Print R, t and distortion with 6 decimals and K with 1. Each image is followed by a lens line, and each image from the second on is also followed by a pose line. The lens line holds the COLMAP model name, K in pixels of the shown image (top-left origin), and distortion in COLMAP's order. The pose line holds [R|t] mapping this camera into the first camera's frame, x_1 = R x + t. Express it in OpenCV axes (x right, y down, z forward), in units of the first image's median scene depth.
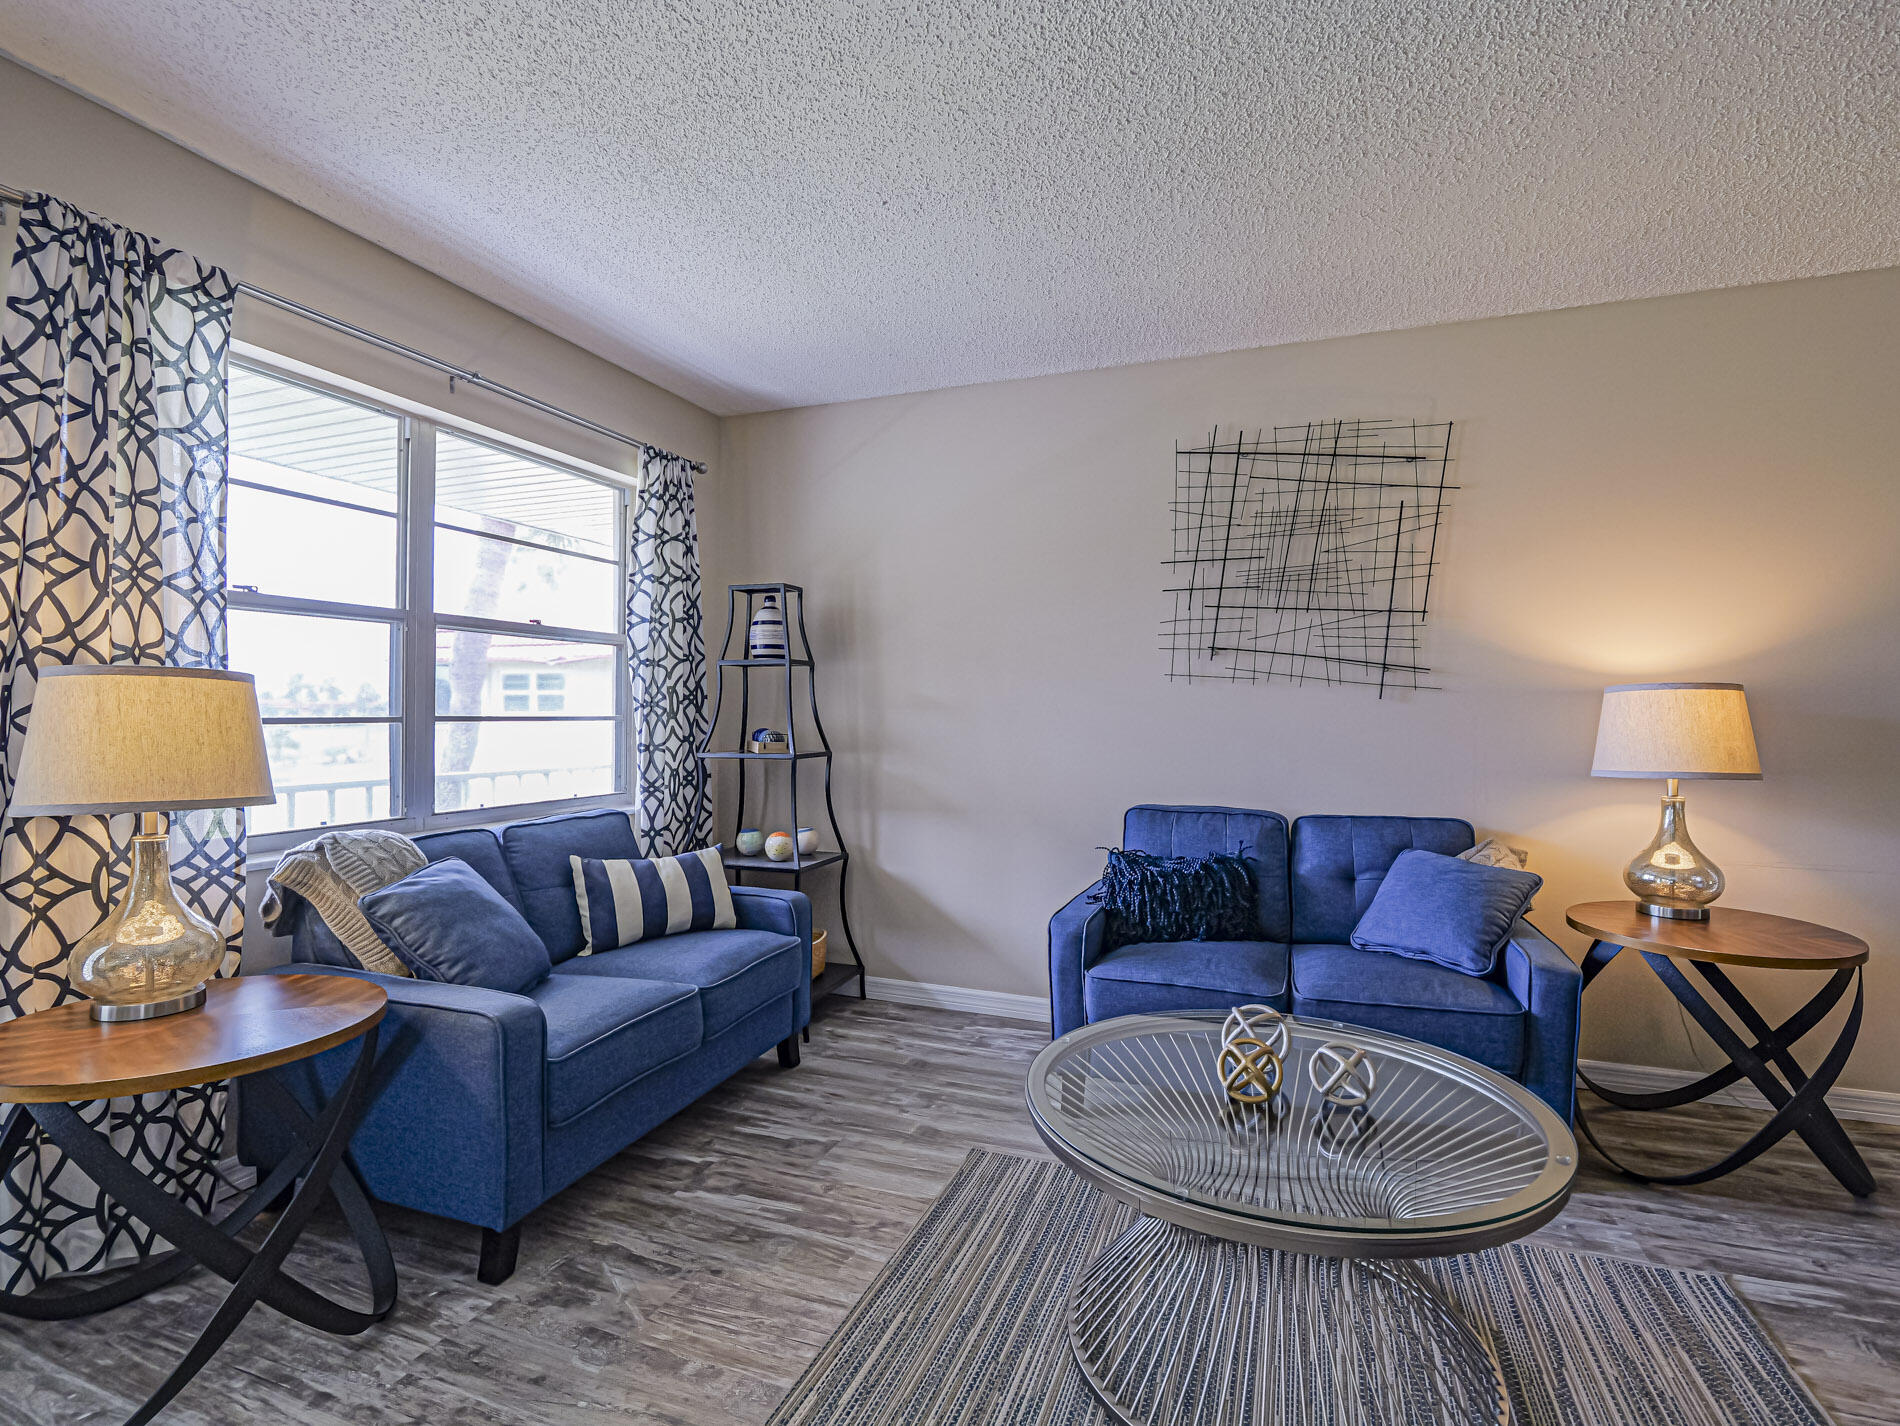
lens RADIAL K [[914.1, 0, 951.4], [0, 914.1, 703.4], [0, 0, 1]] dist [-0.011865, -0.000658]
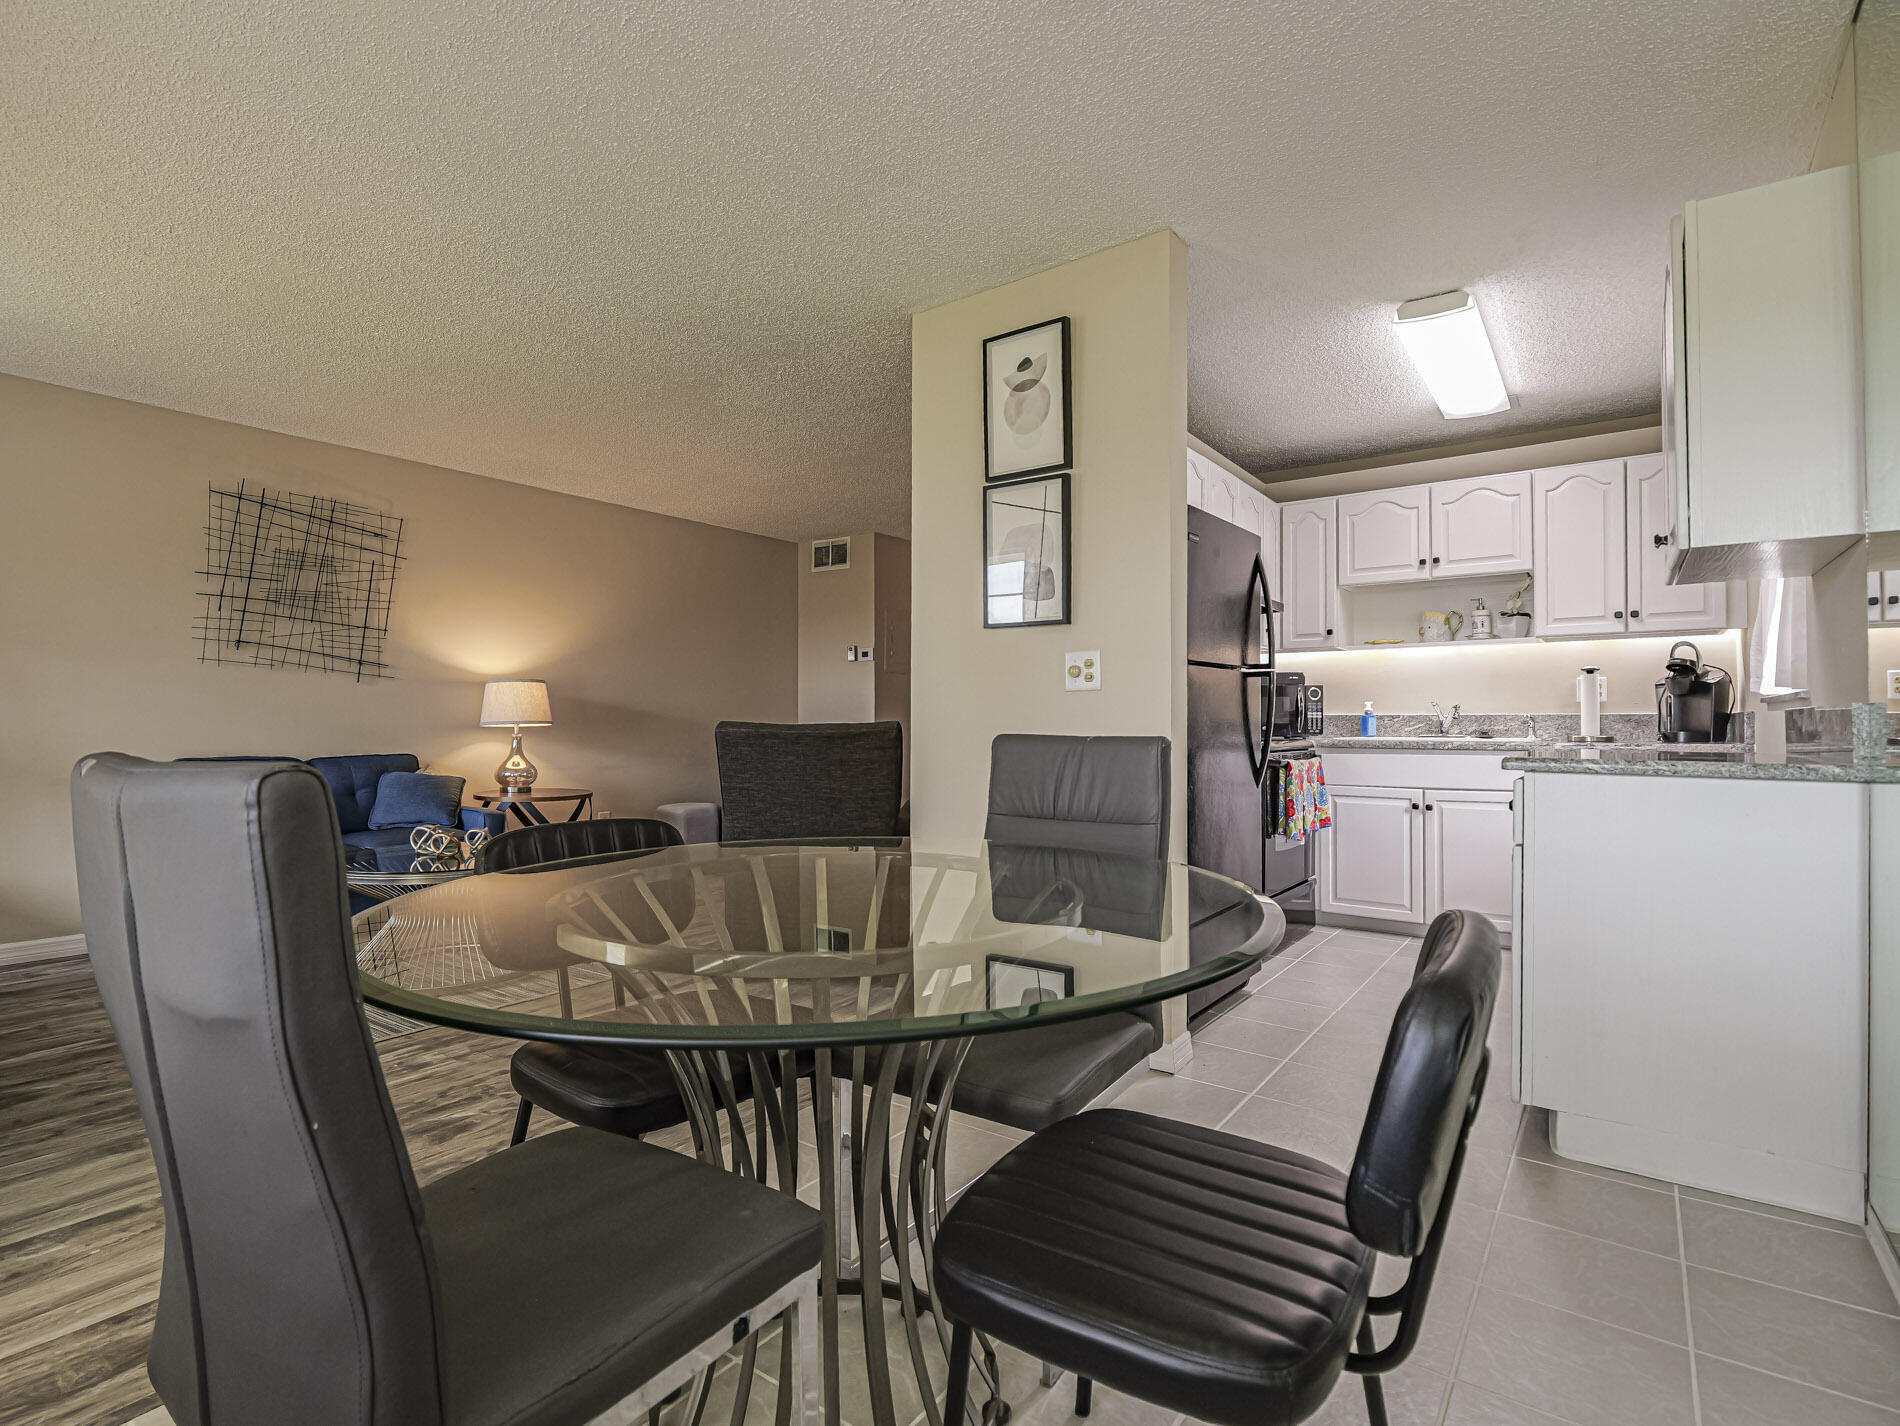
lens RADIAL K [[946.4, 0, 950.0], [0, 946.4, 713.0], [0, 0, 1]] dist [-0.014093, -0.001029]
pose [[0.252149, 0.005969, 0.967670, -0.825740], [-0.012487, 0.999918, -0.002914, 0.038742], [-0.967608, -0.011348, 0.252203, -0.395252]]
